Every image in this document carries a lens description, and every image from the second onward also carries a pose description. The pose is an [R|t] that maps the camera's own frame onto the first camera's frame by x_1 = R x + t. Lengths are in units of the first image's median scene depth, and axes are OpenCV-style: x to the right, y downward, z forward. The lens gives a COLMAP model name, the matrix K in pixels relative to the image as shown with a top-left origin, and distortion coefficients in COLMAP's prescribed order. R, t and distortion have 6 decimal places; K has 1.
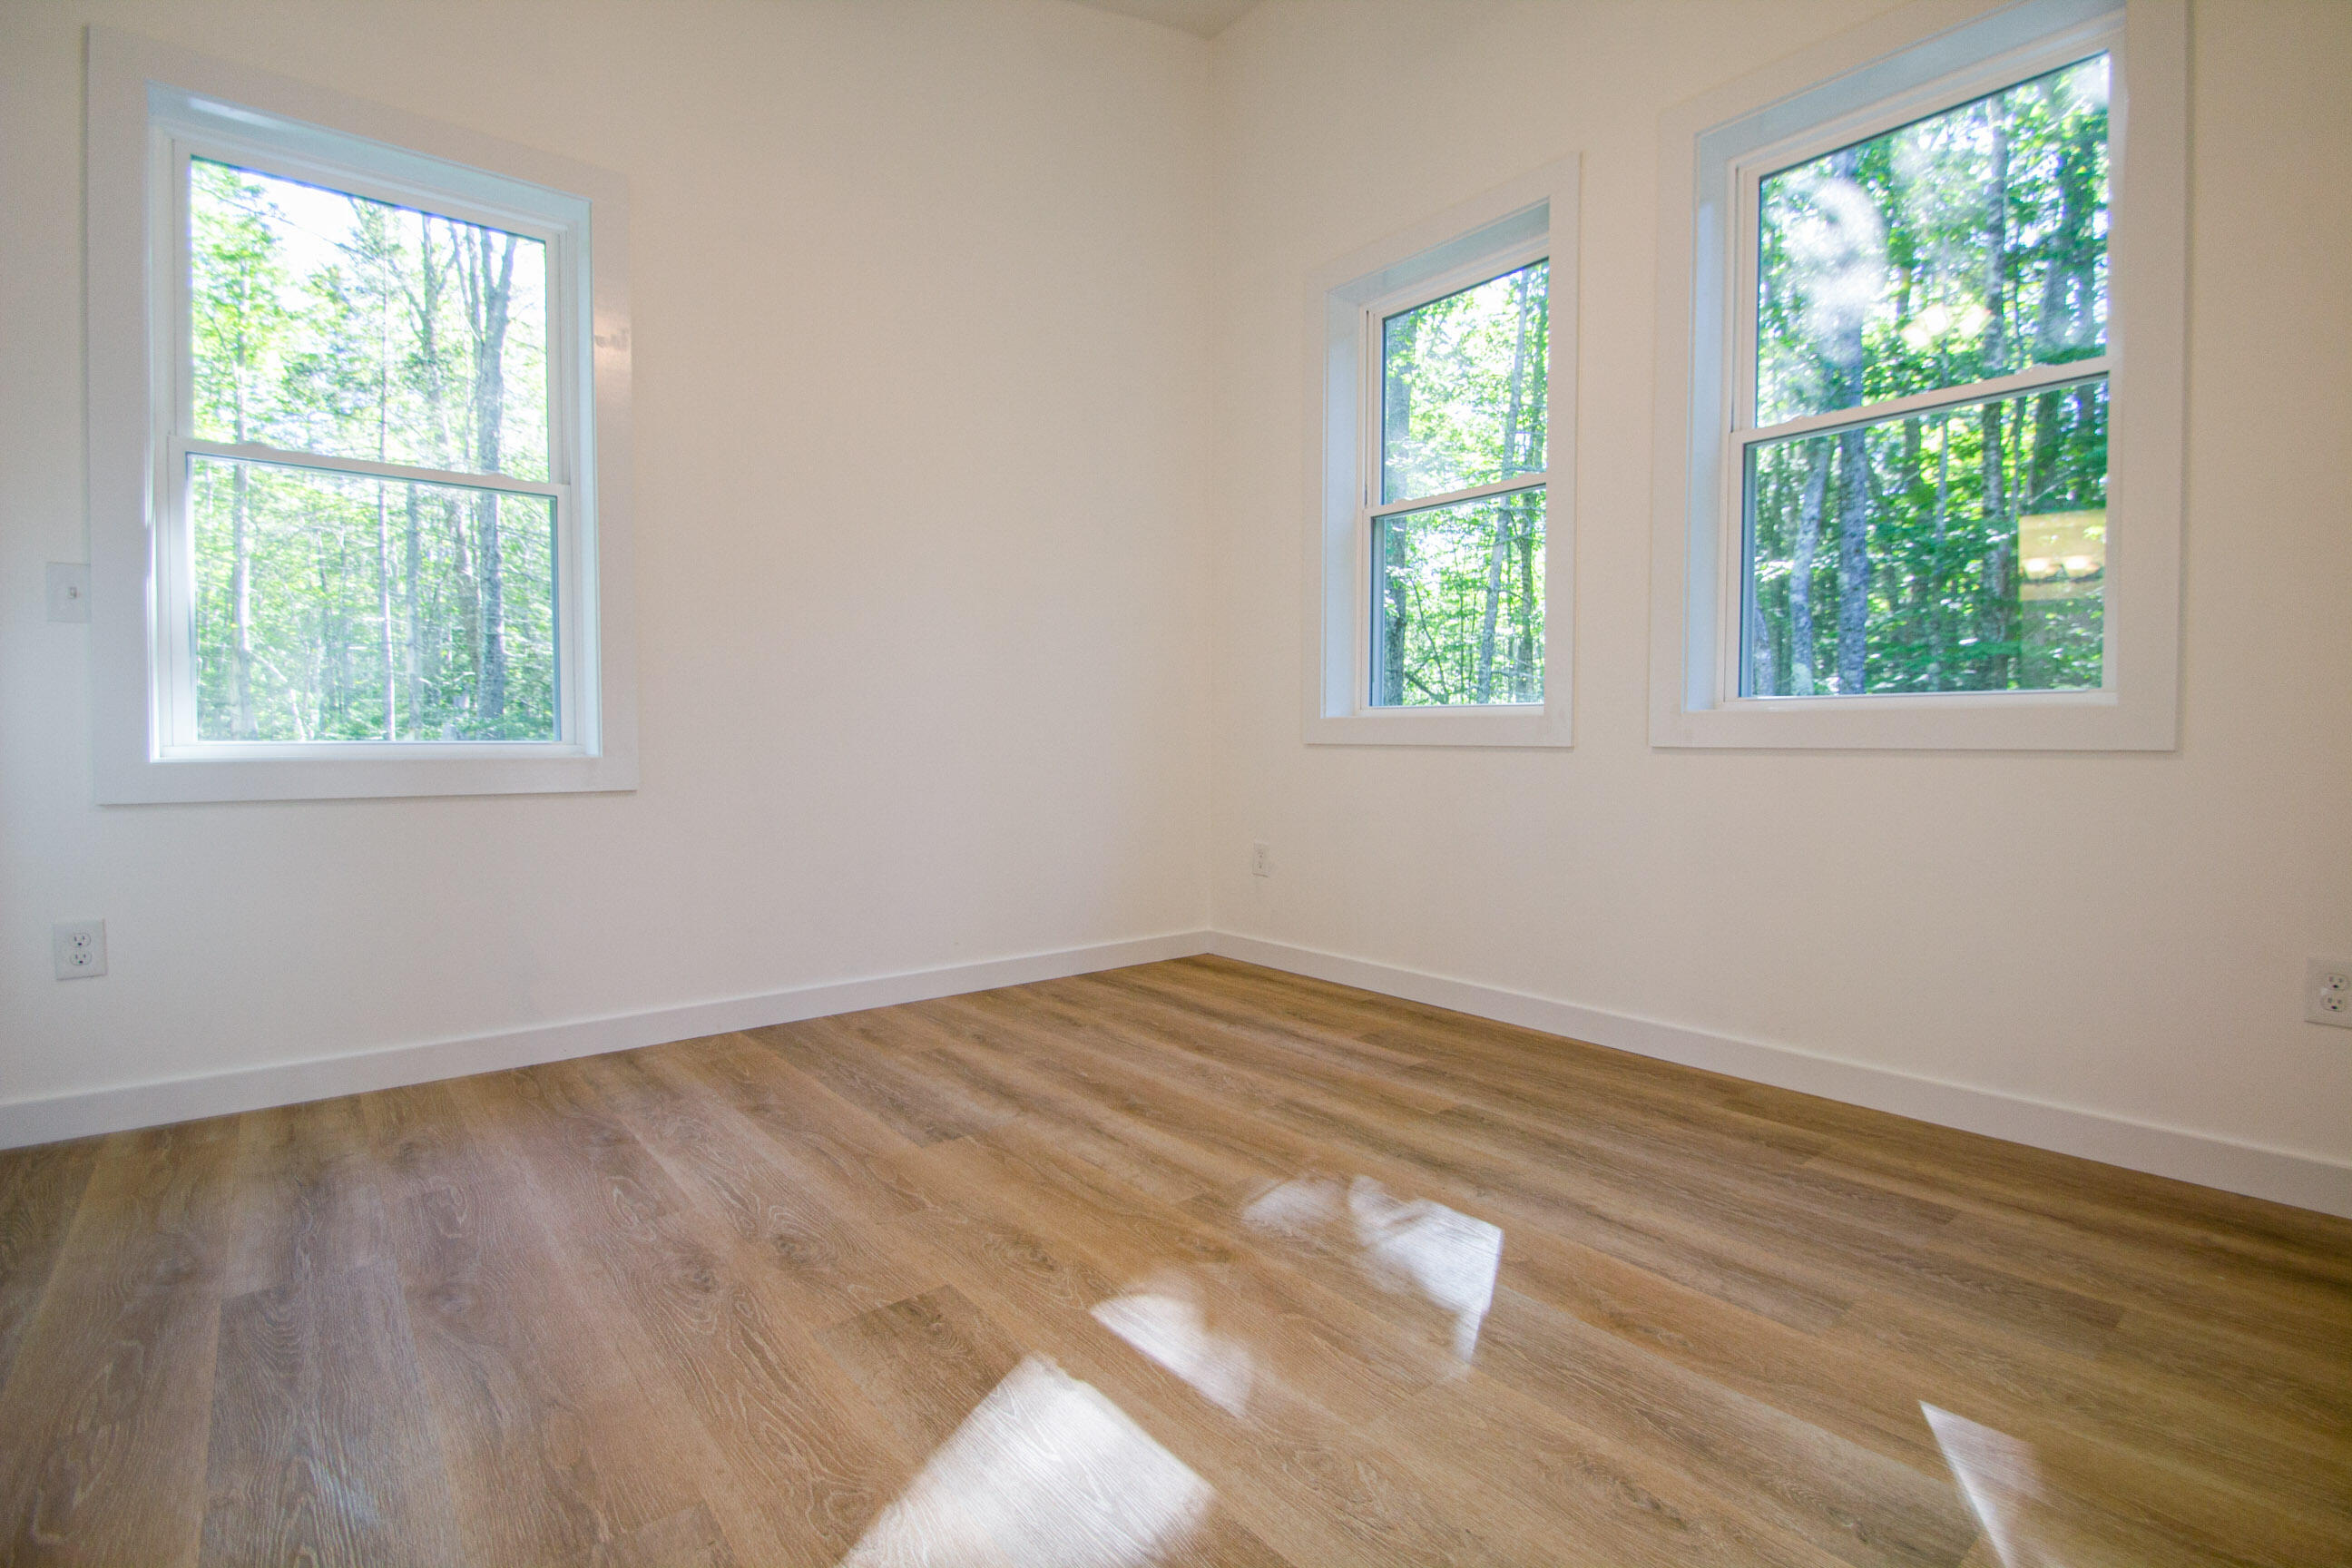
lens RADIAL K [[1087.6, 0, 1193.5], [0, 1087.6, 757.1], [0, 0, 1]] dist [0.018119, -0.019143]
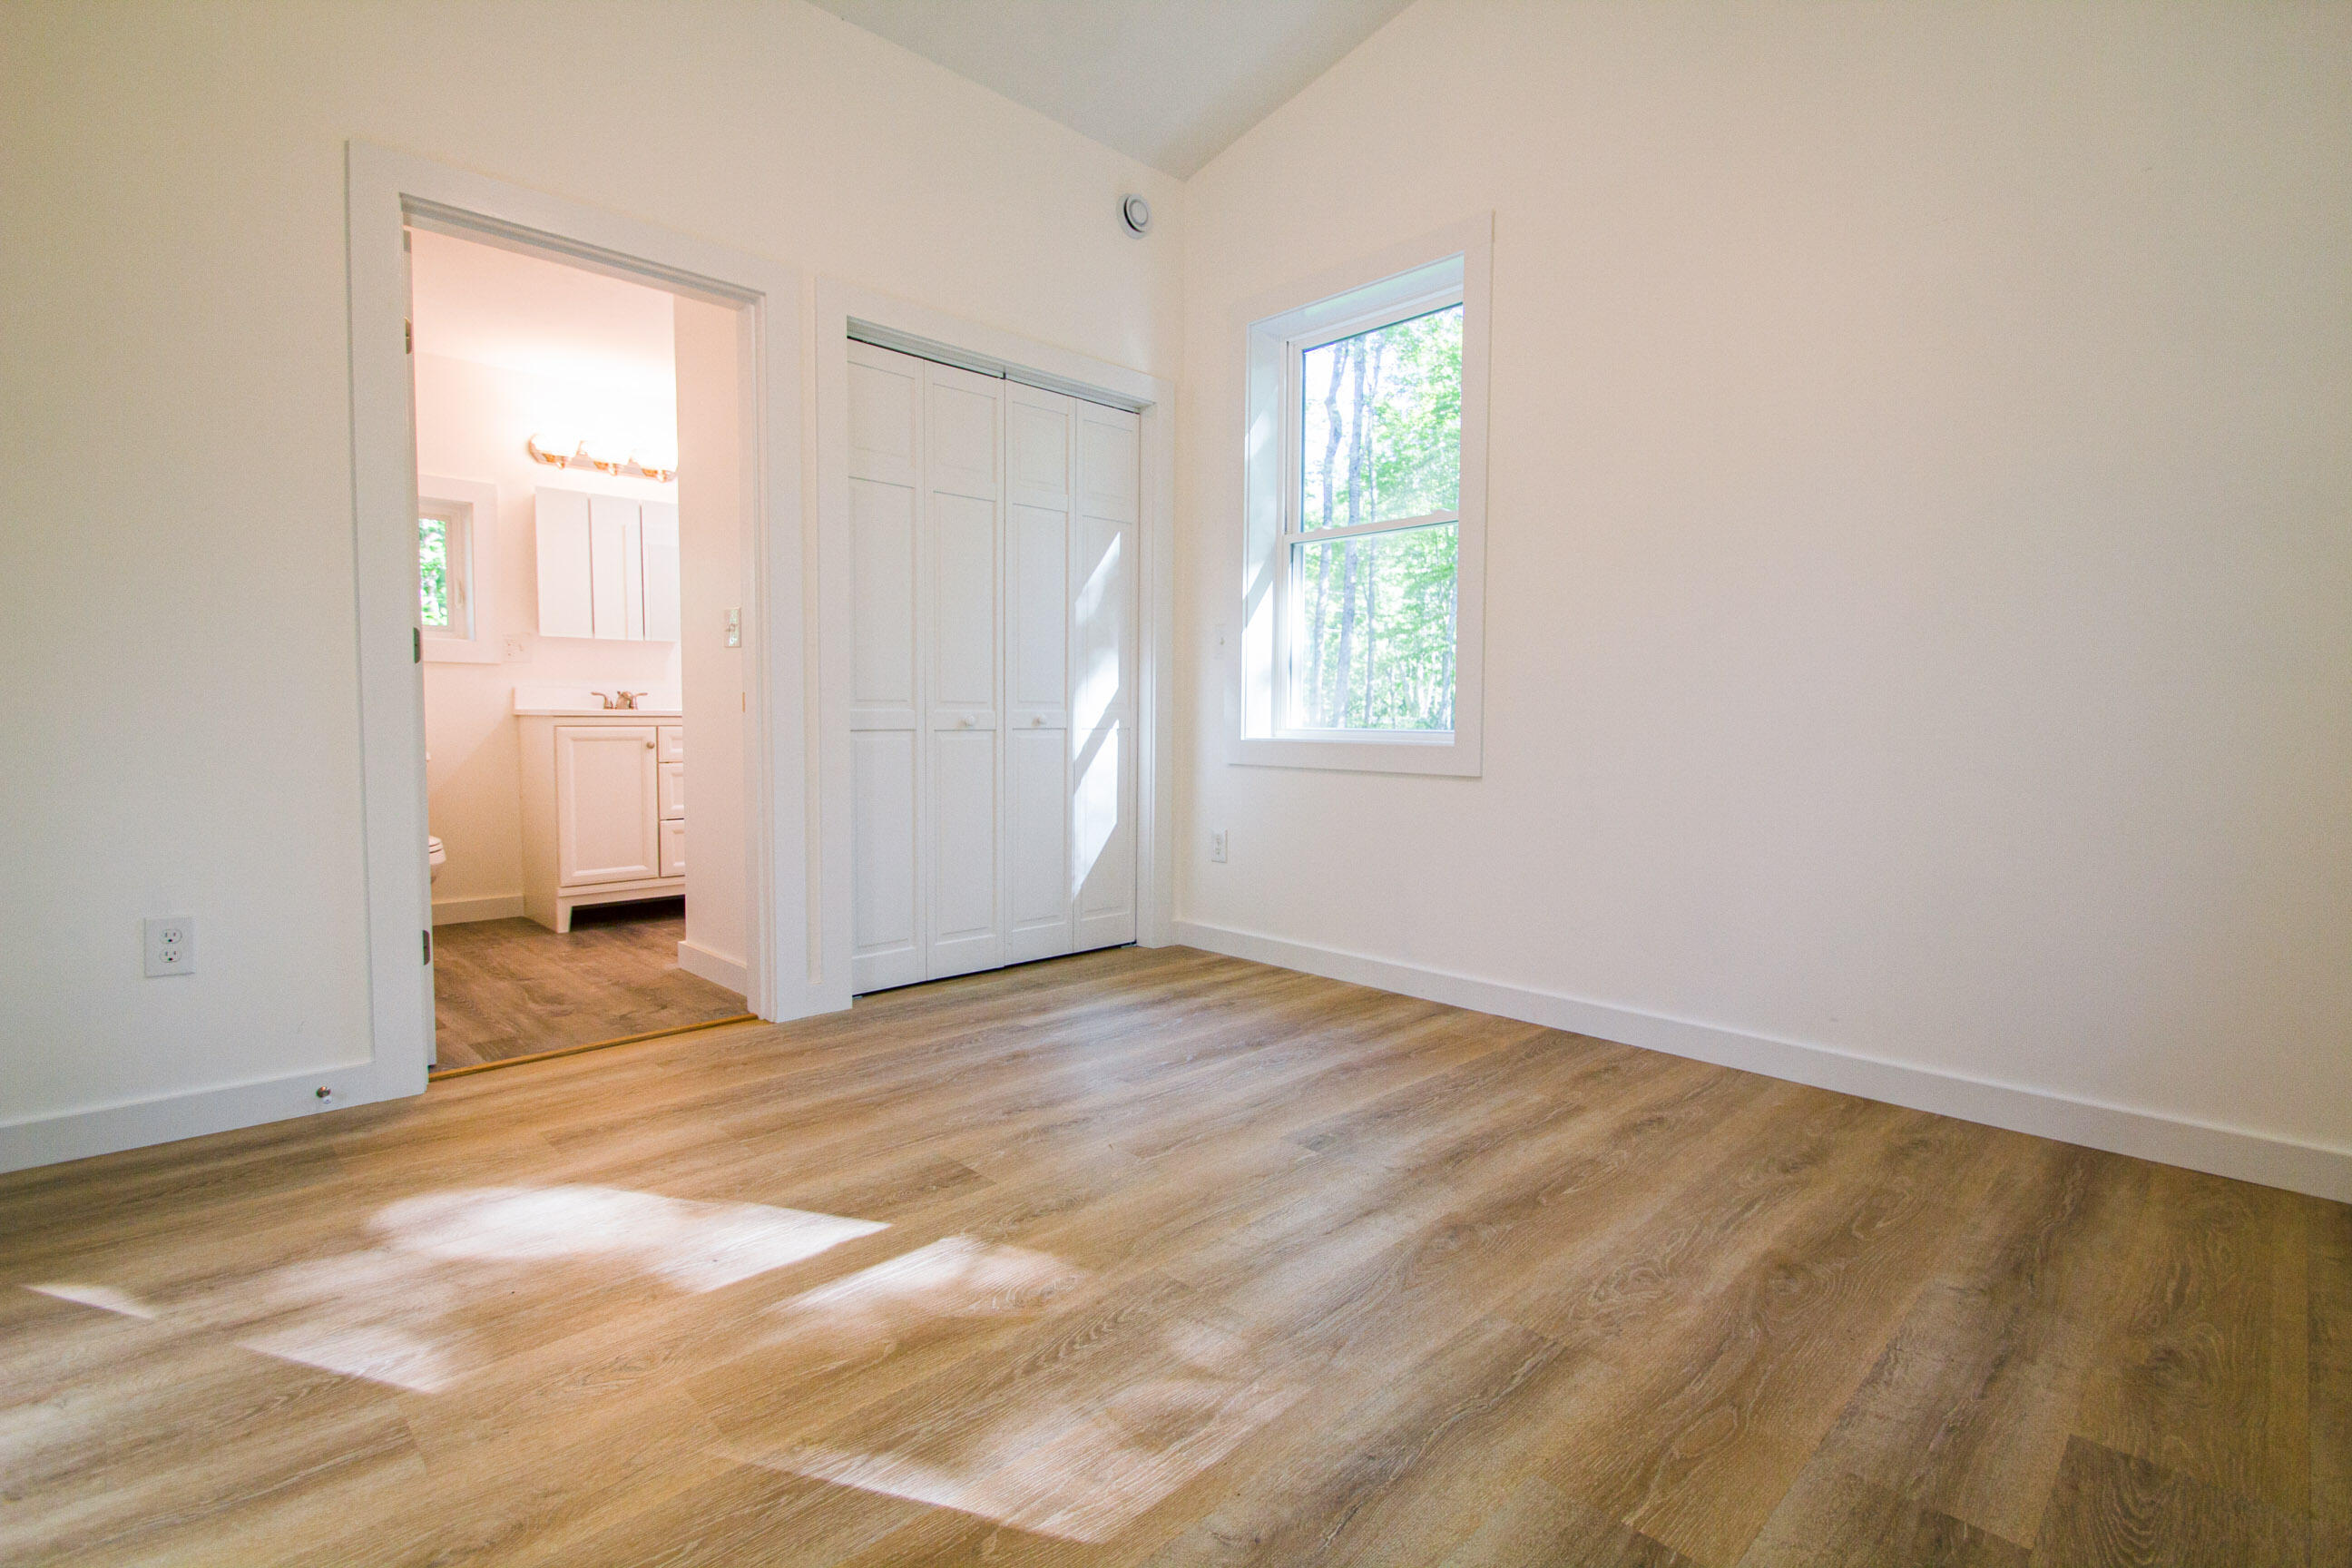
lens RADIAL K [[1087.6, 0, 1193.5], [0, 1087.6, 757.1], [0, 0, 1]] dist [0.018119, -0.019143]
pose [[0.086996, 0.039230, -0.995436, 0.671254], [-0.022181, 0.999053, 0.037434, -0.028631], [0.995962, 0.018823, 0.087784, 0.750769]]
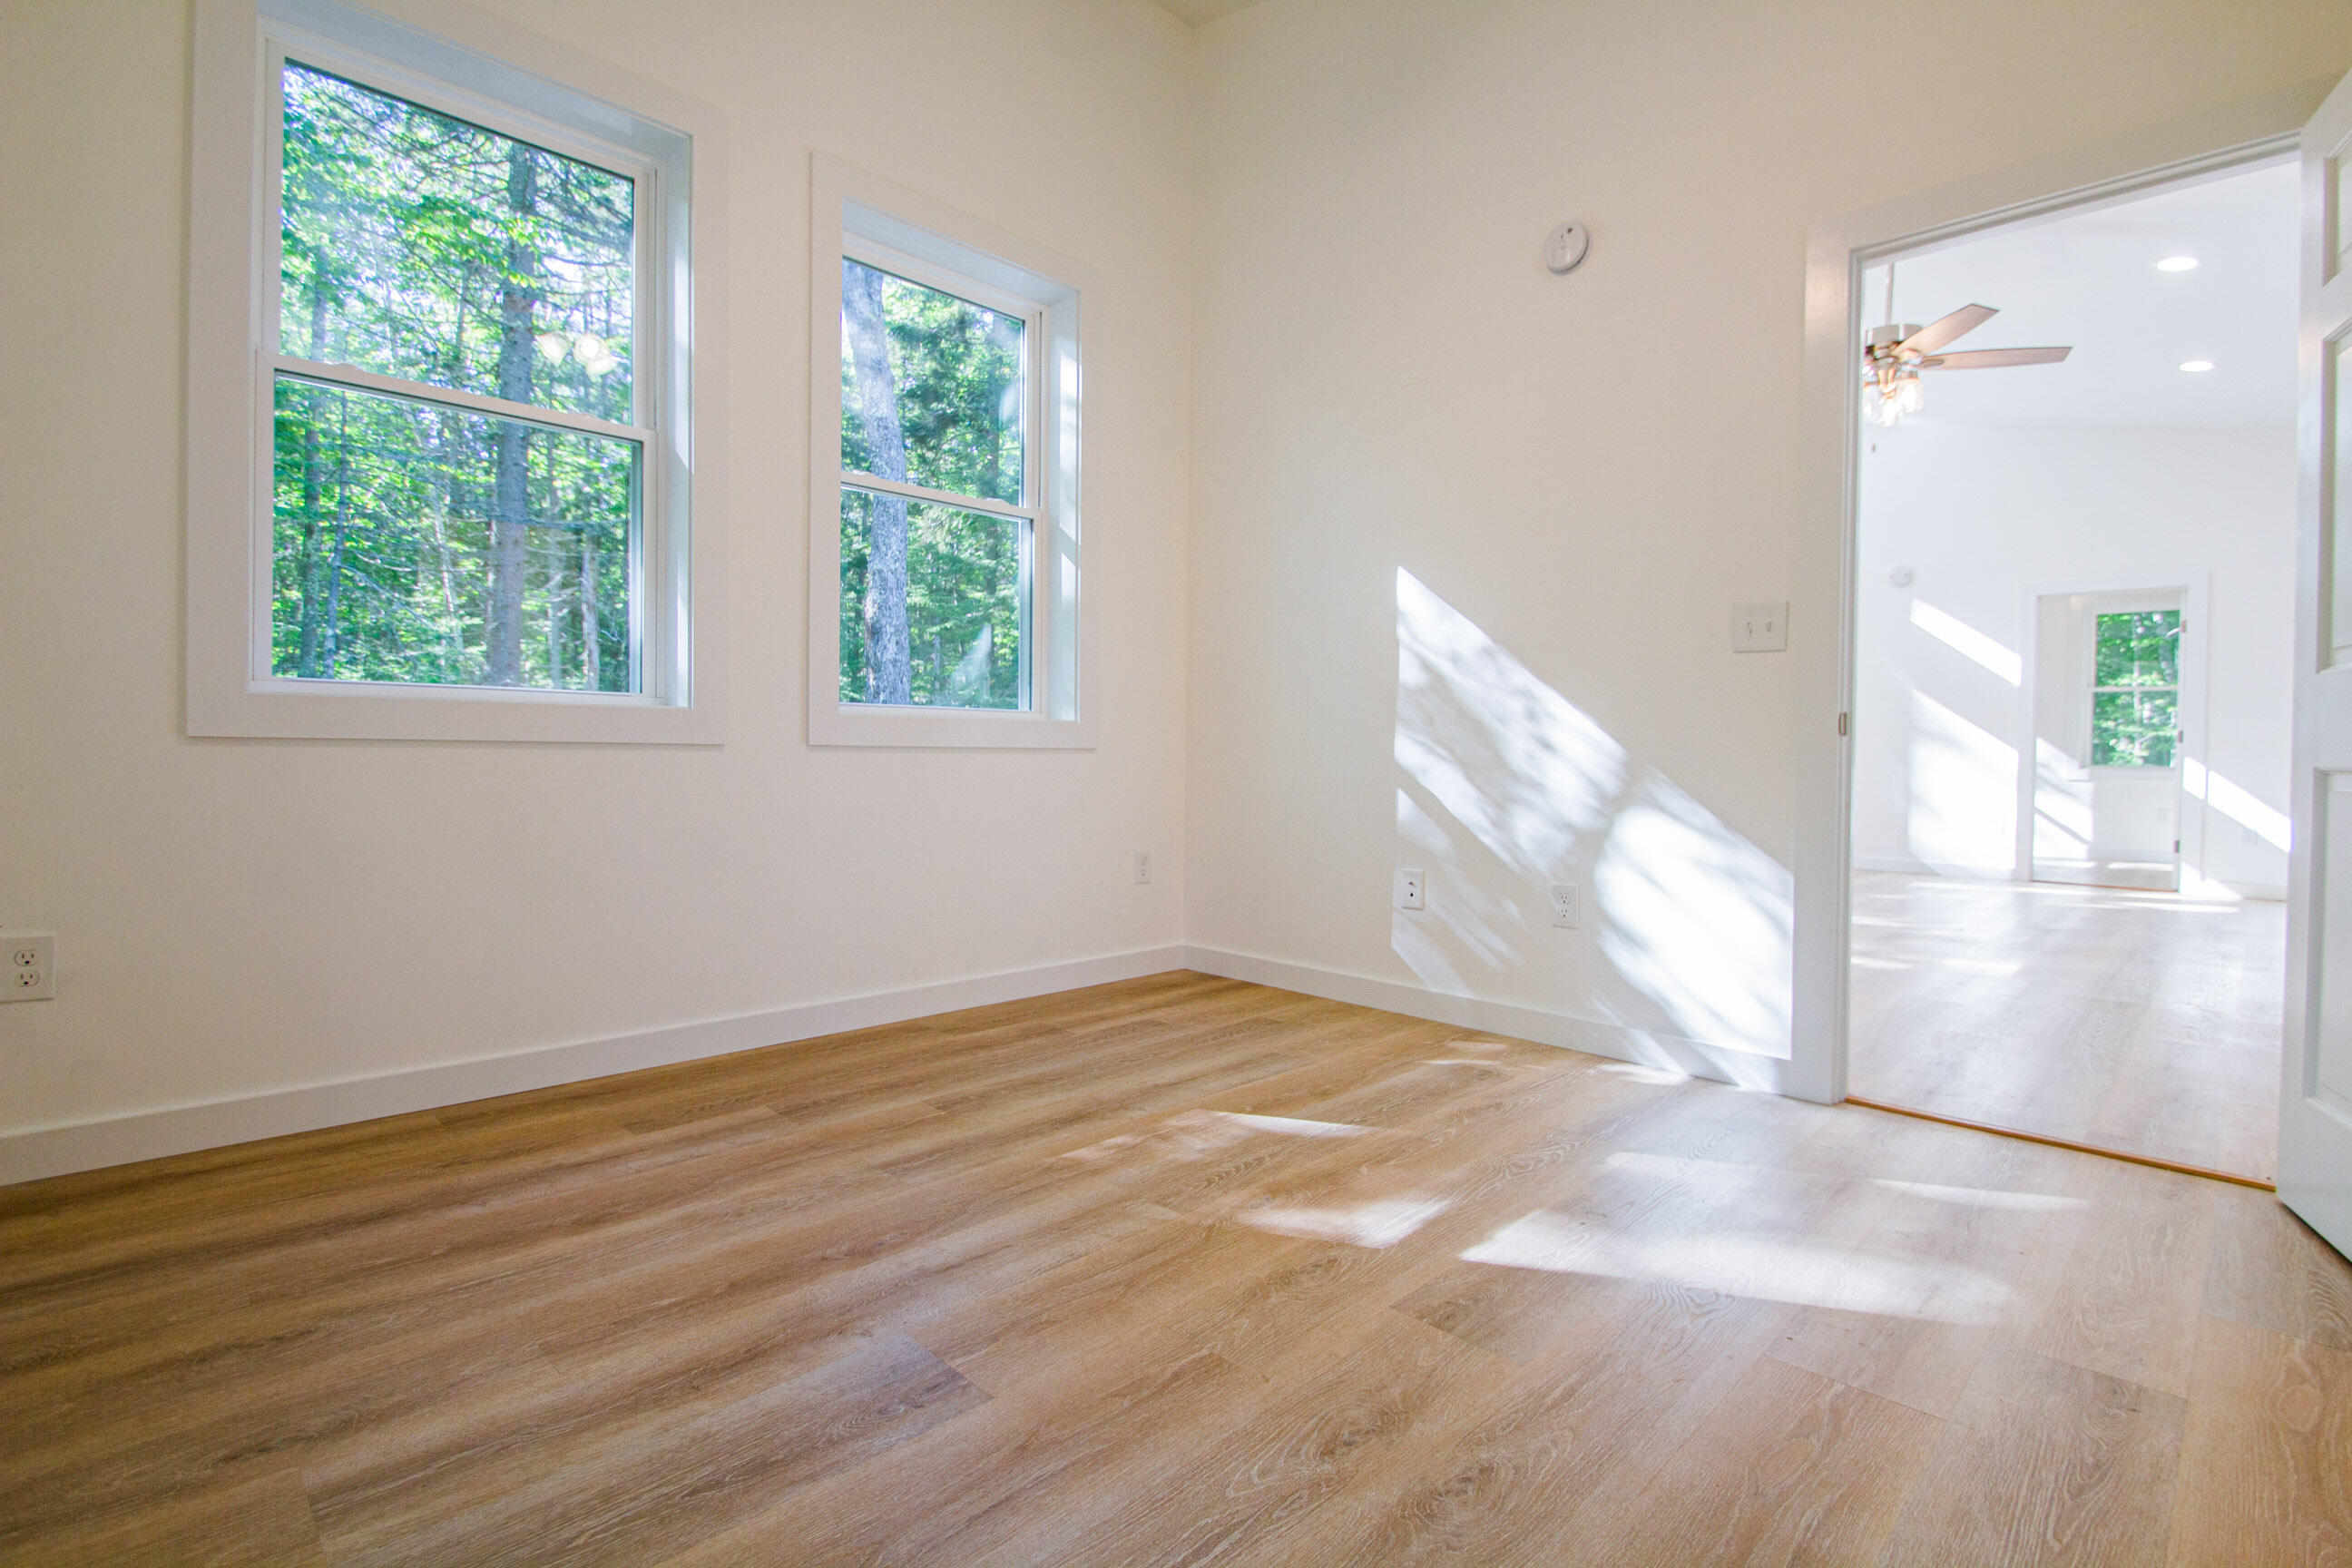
lens RADIAL K [[1087.6, 0, 1193.5], [0, 1087.6, 757.1], [0, 0, 1]] dist [0.018119, -0.019143]
pose [[-0.097737, -0.006336, 0.995192, -0.792193], [0.001602, 0.999977, 0.006524, -0.006267], [-0.995211, 0.002232, -0.097724, 0.861737]]
